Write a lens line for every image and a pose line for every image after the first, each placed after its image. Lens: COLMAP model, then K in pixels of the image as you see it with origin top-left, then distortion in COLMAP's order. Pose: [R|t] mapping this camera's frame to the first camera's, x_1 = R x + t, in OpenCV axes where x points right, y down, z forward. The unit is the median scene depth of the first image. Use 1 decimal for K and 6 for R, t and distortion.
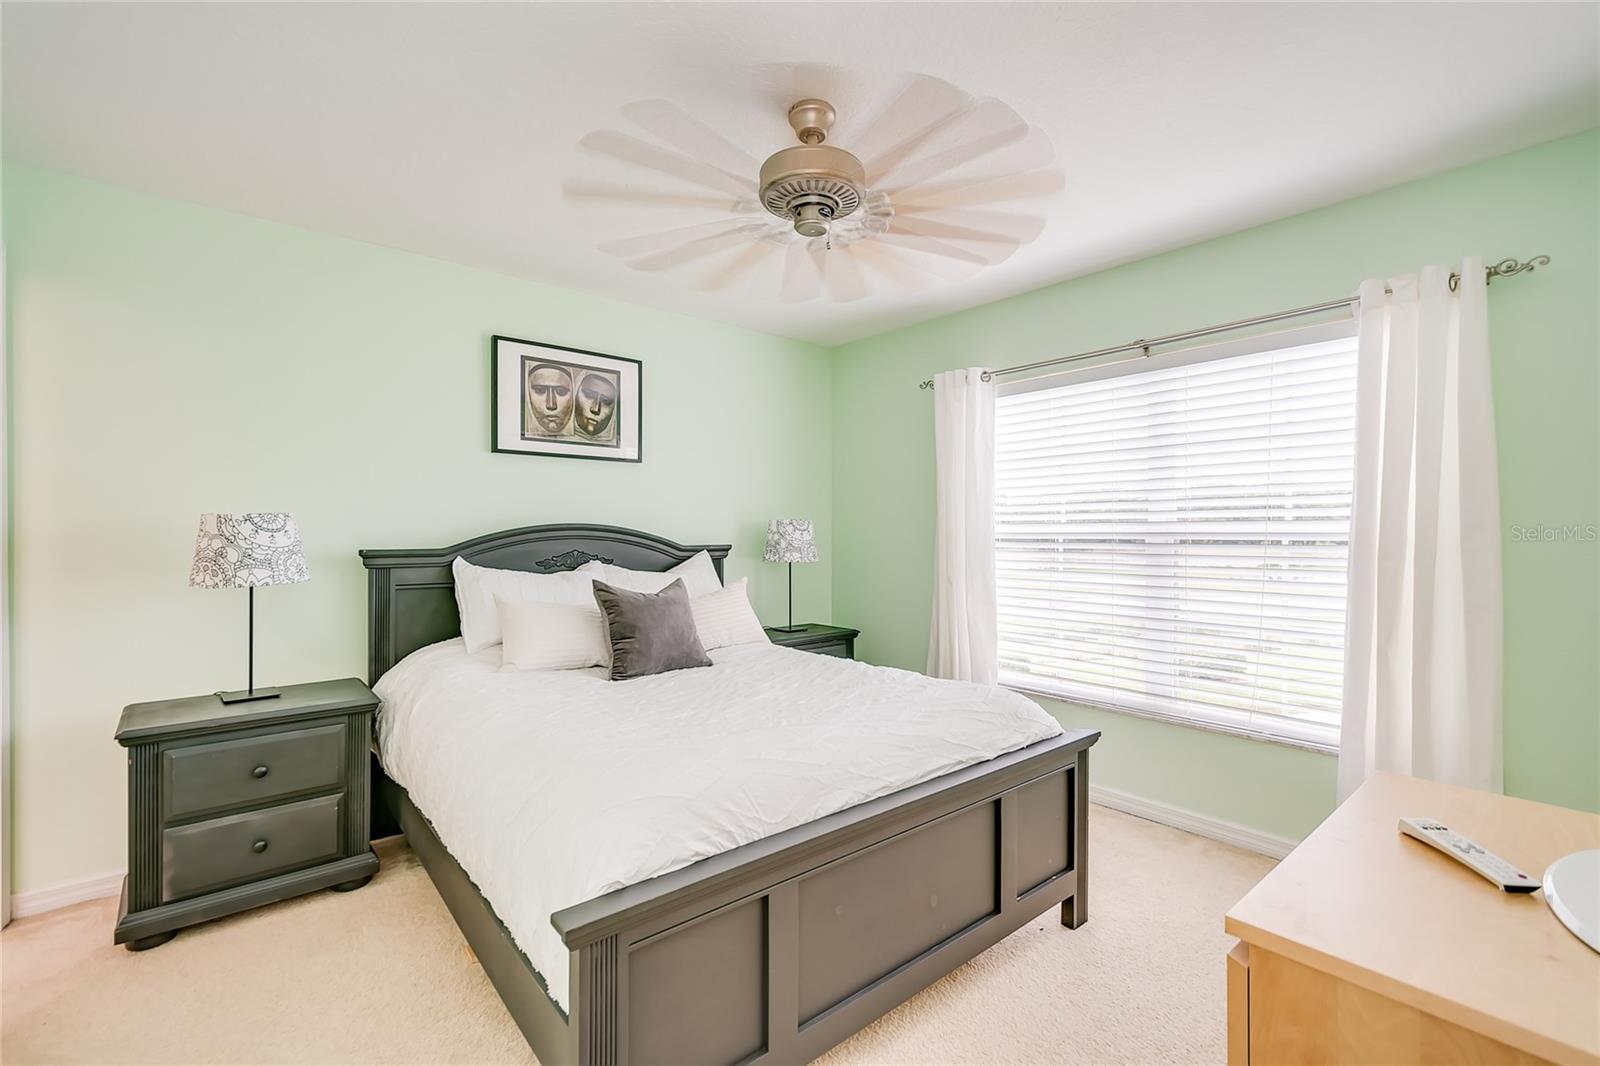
lens RADIAL K [[700.6, 0, 799.1], [0, 700.6, 535.7], [0, 0, 1]] dist [0.003196, -0.000066]
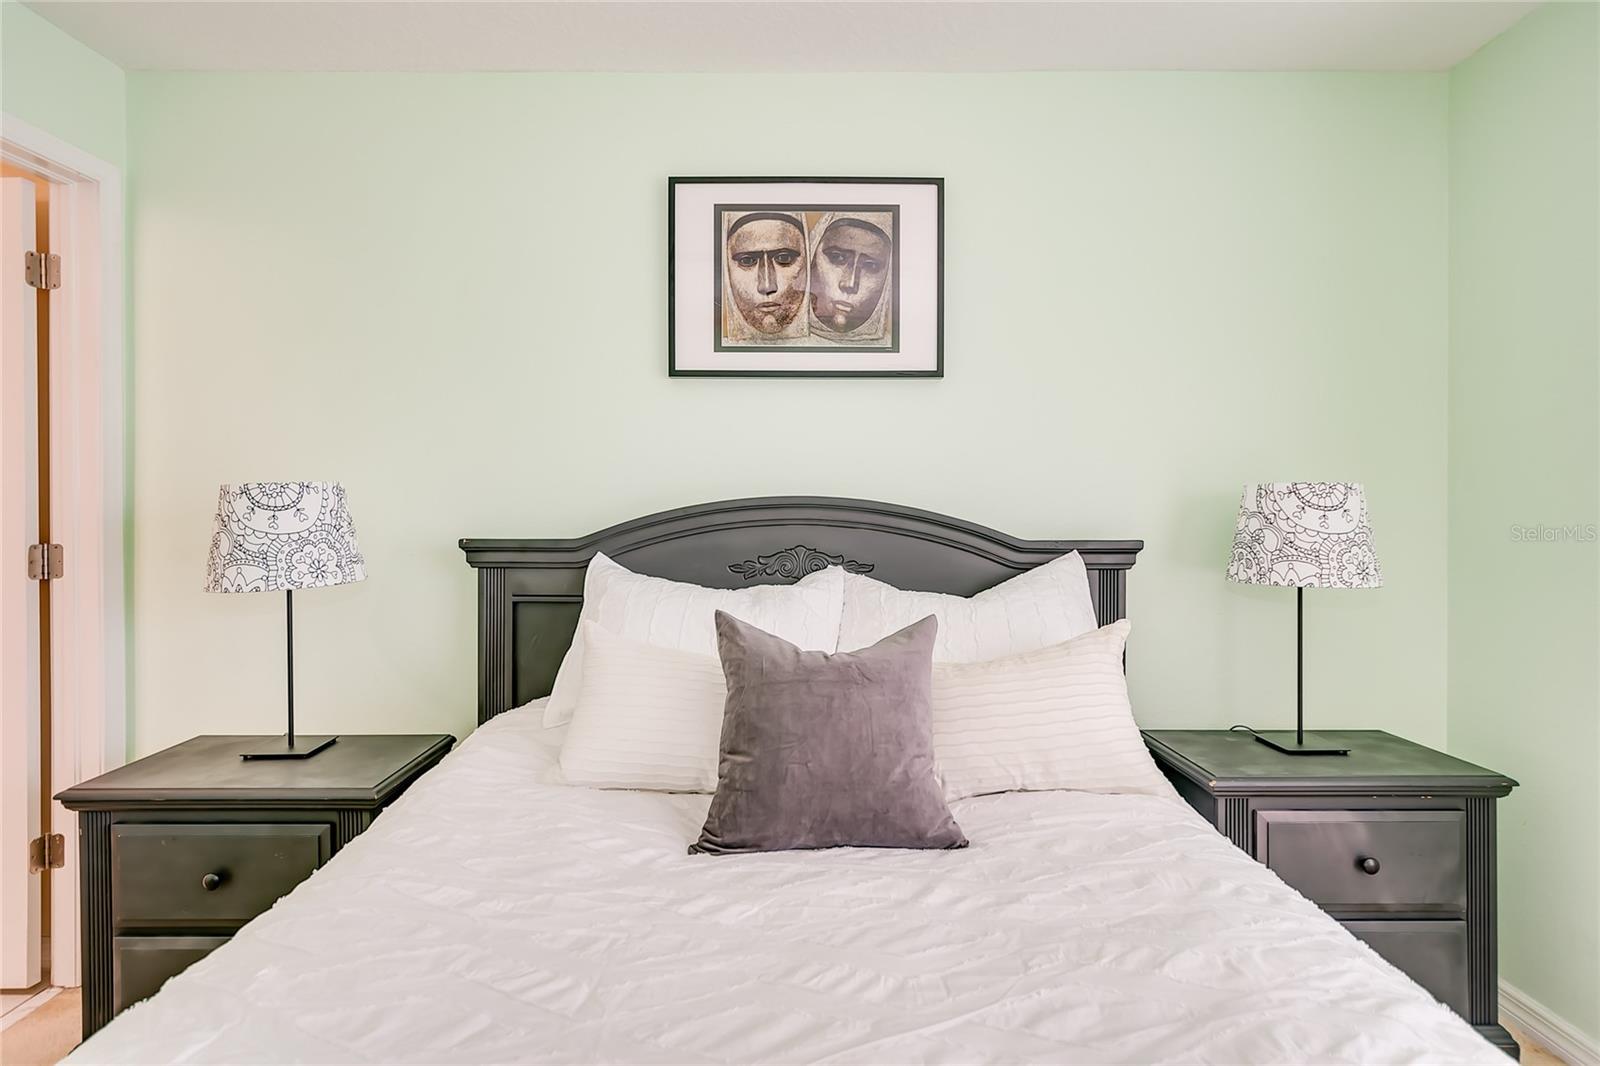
lens RADIAL K [[840.3, 0, 802.8], [0, 840.3, 517.4], [0, 0, 1]] dist [0.002561, 0.000378]
pose [[0.766853, 0.002483, -0.641818, 0.099824], [-0.005356, 0.999982, -0.002531, 0.000364], [0.641800, 0.005378, 0.766853, 0.510910]]
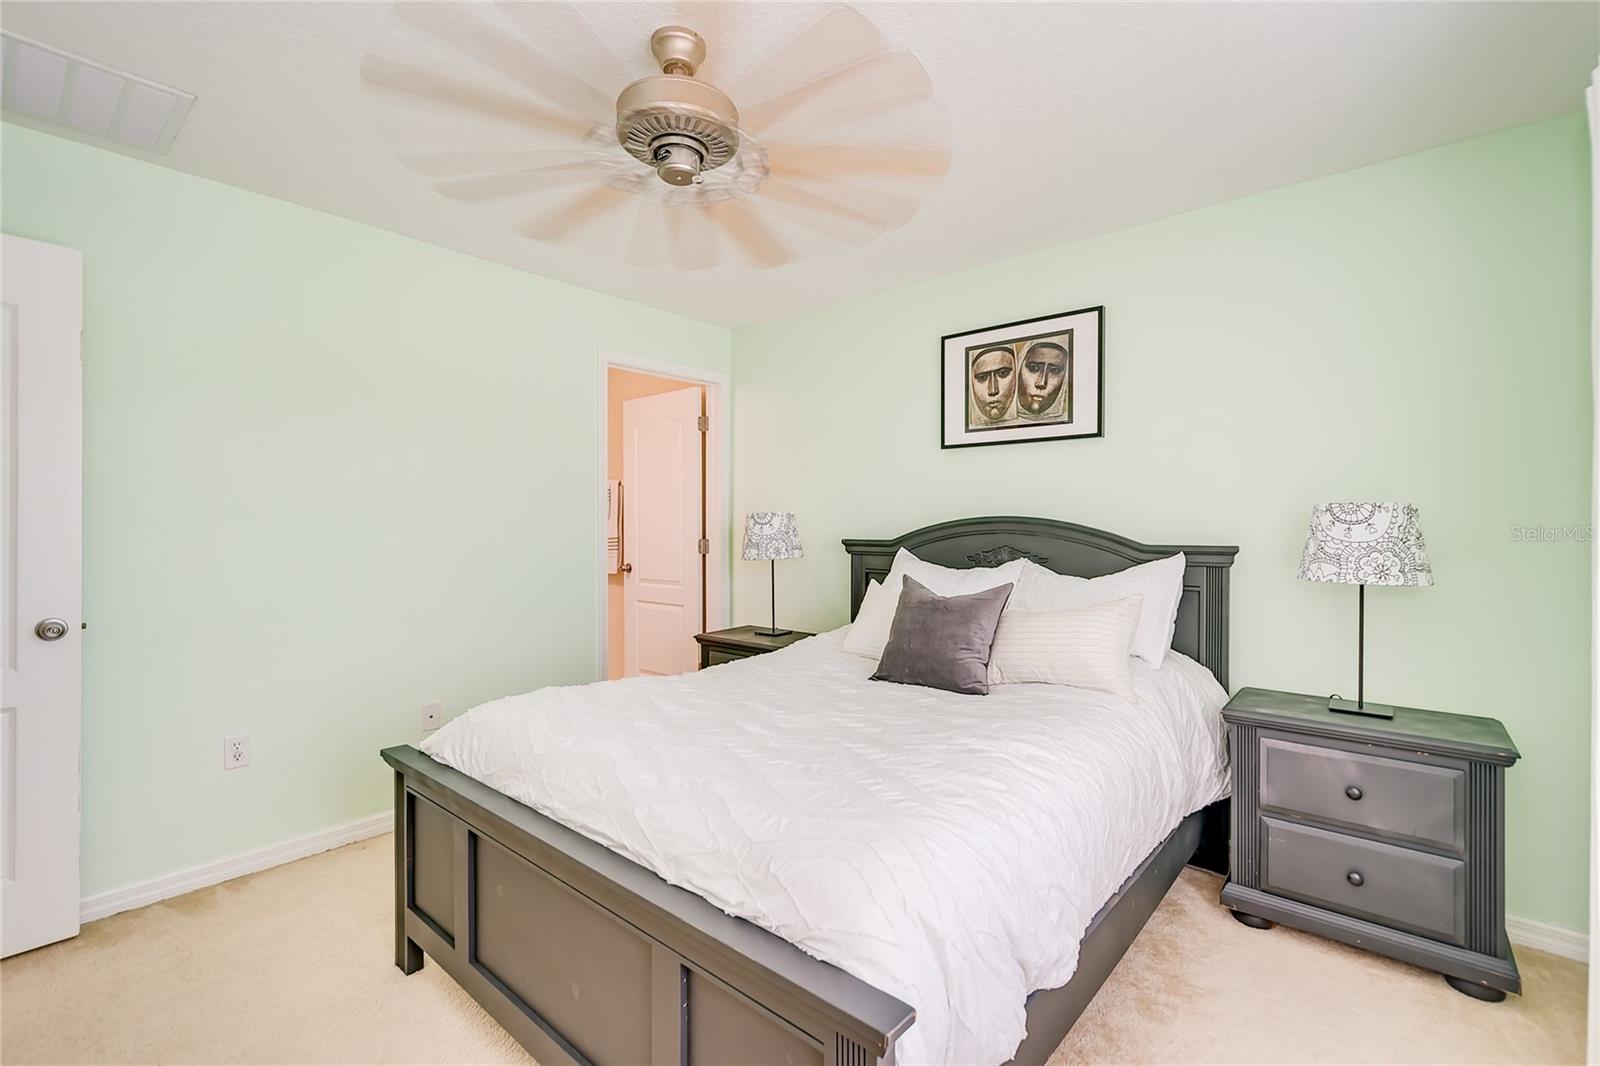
lens RADIAL K [[700.6, 0, 795.2], [0, 700.6, 531.3], [0, 0, 1]] dist [0.003196, -0.000066]
pose [[0.161197, 0.006982, -0.986898, 0.537858], [-0.008935, 0.999944, 0.005615, -0.000581], [0.986882, 0.007913, 0.161250, 0.593946]]
